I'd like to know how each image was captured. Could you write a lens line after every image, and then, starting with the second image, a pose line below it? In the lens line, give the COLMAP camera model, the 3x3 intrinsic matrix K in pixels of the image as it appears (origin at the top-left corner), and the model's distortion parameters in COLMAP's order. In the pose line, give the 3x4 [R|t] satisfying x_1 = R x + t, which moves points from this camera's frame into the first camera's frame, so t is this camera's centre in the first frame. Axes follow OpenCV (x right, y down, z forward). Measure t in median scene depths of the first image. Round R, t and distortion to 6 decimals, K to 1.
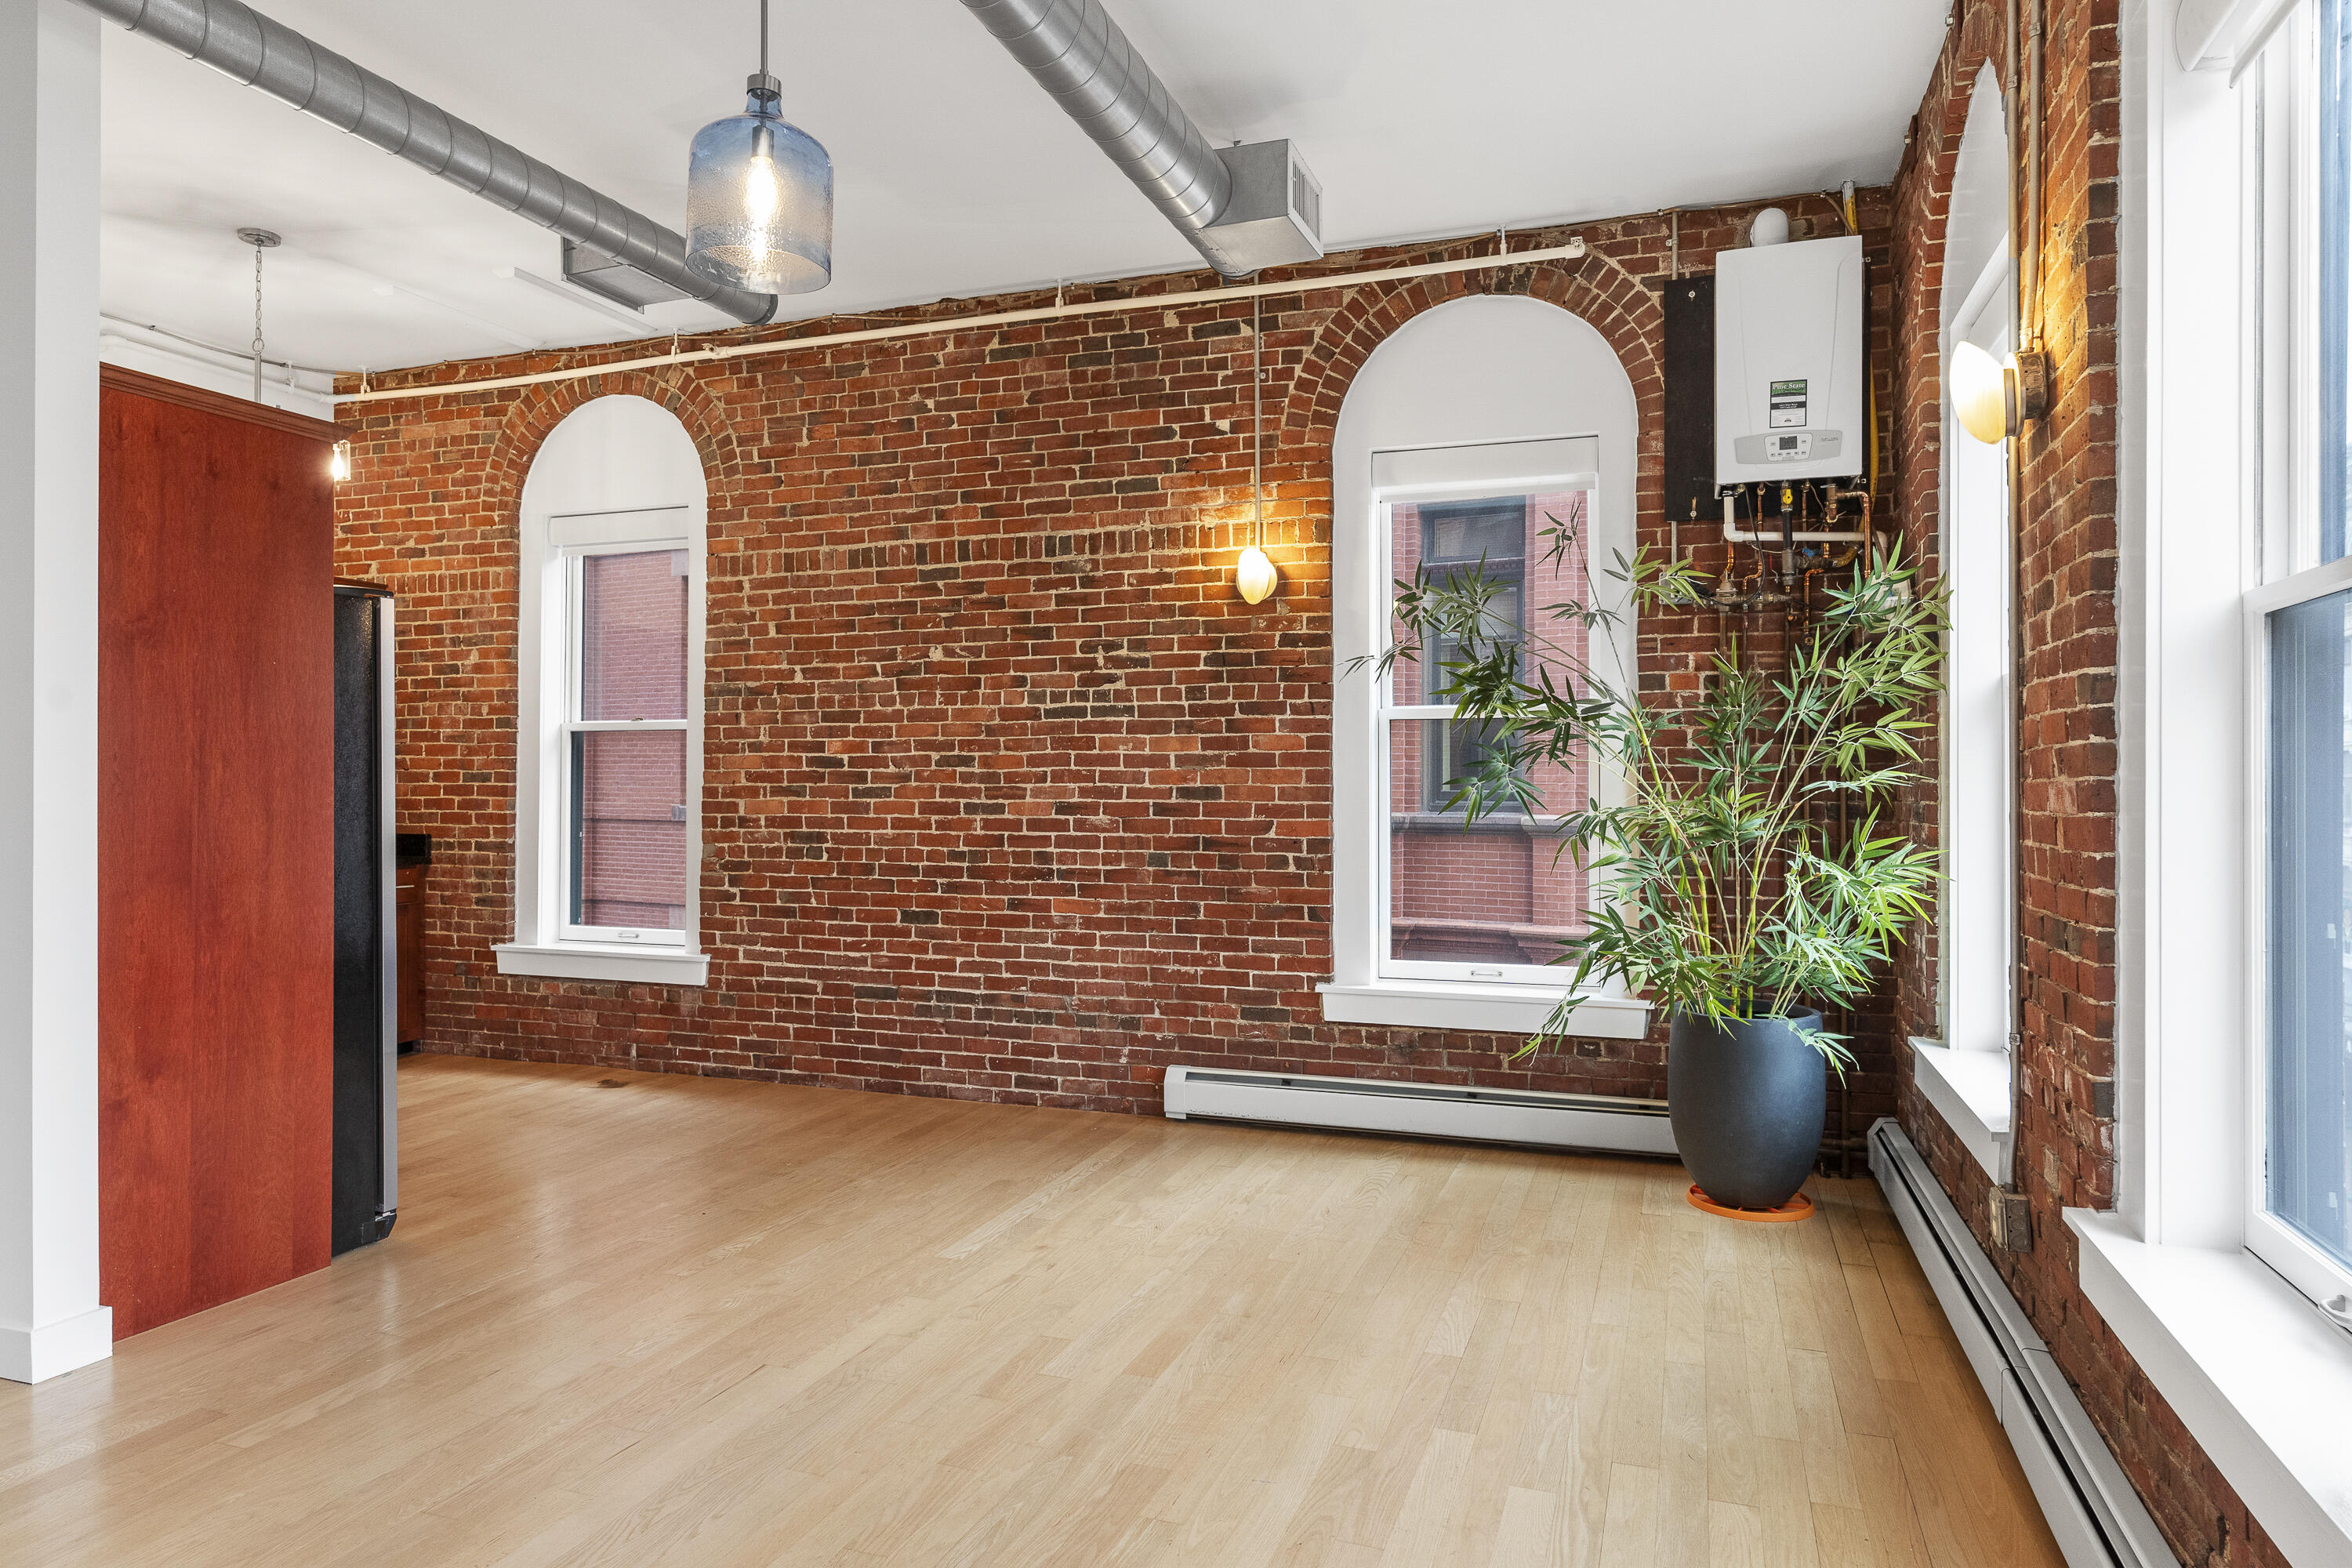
lens RADIAL K [[1432.0, 0, 1171.9], [0, 1432.0, 765.0], [0, 0, 1]] dist [0.002328, -0.000519]
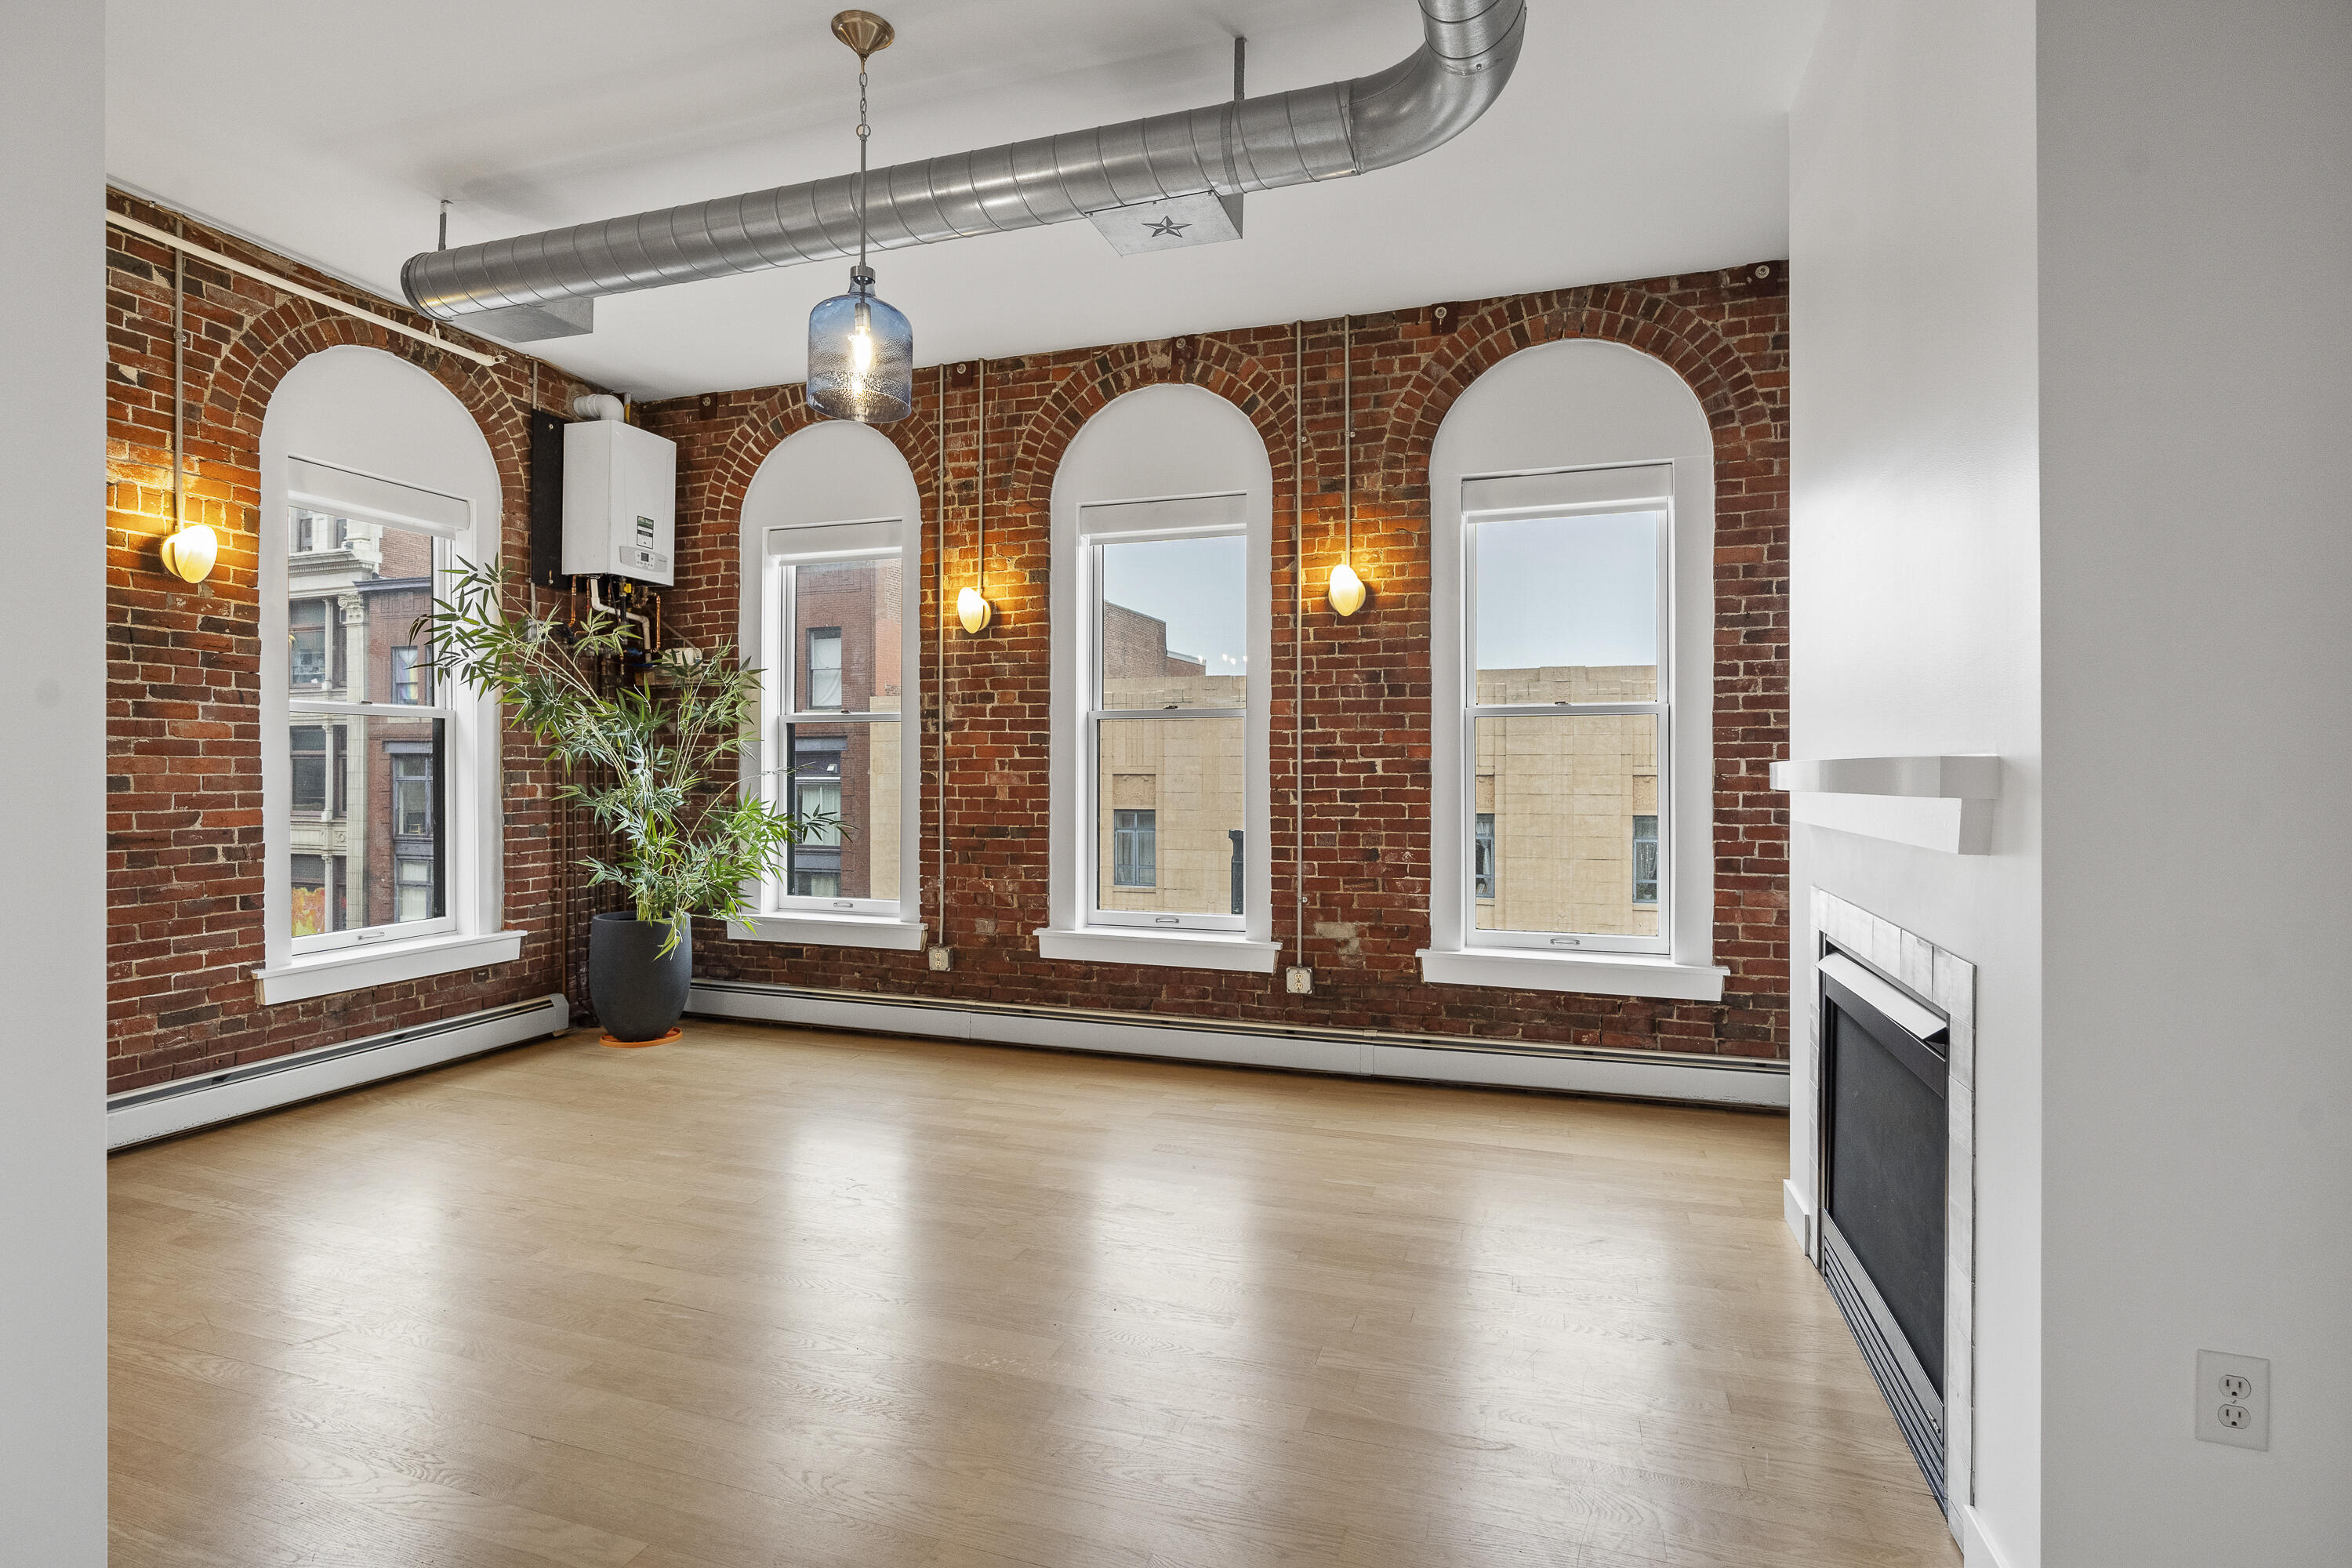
lens RADIAL K [[1161.0, 0, 1170.6], [0, 1161.0, 767.7], [0, 0, 1]] dist [-0.004783, 0.000736]
pose [[-0.031462, -0.000159, 0.999505, -0.737550], [-0.014884, 0.999889, -0.000309, 0.000013], [-0.999394, -0.014887, -0.031461, 0.385583]]
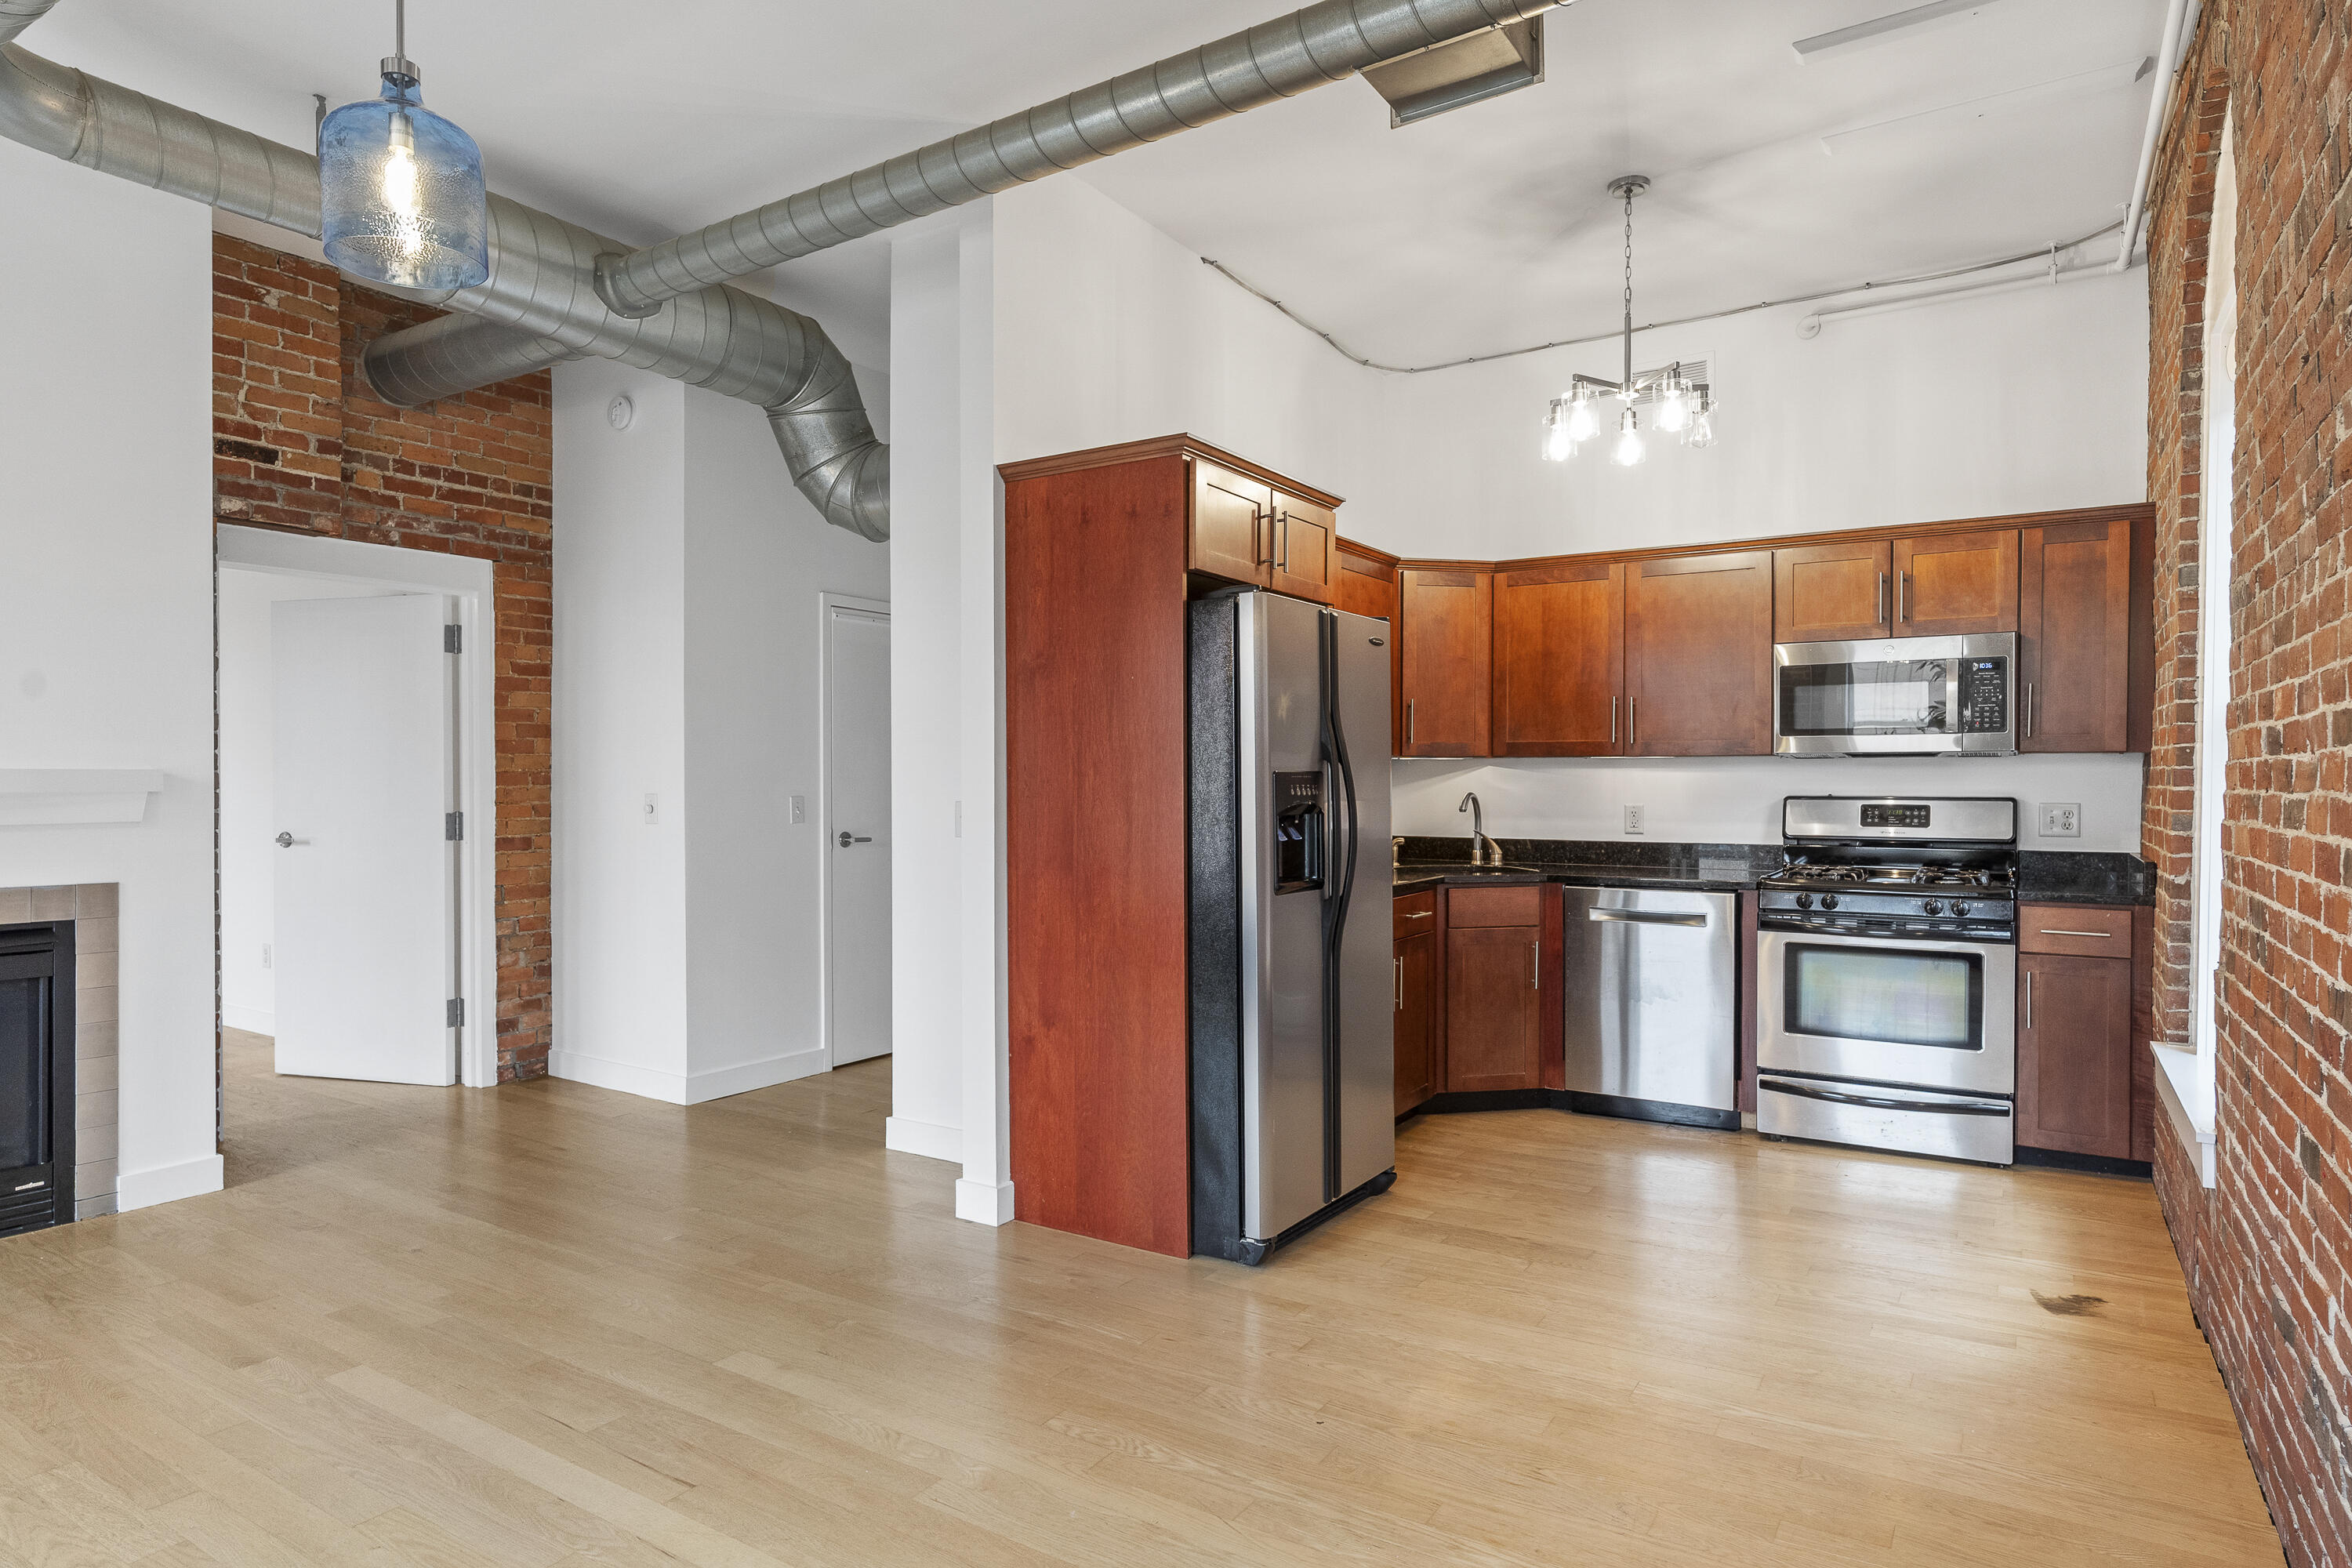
lens RADIAL K [[1336.9, 0, 1166.0], [0, 1336.9, 794.5], [0, 0, 1]] dist [0.002447, 0.000028]
pose [[-0.222926, 0.010544, -0.974778, 0.253512], [0.008630, 0.999924, 0.008843, 0.006018], [0.974797, -0.006441, -0.223000, 0.883889]]
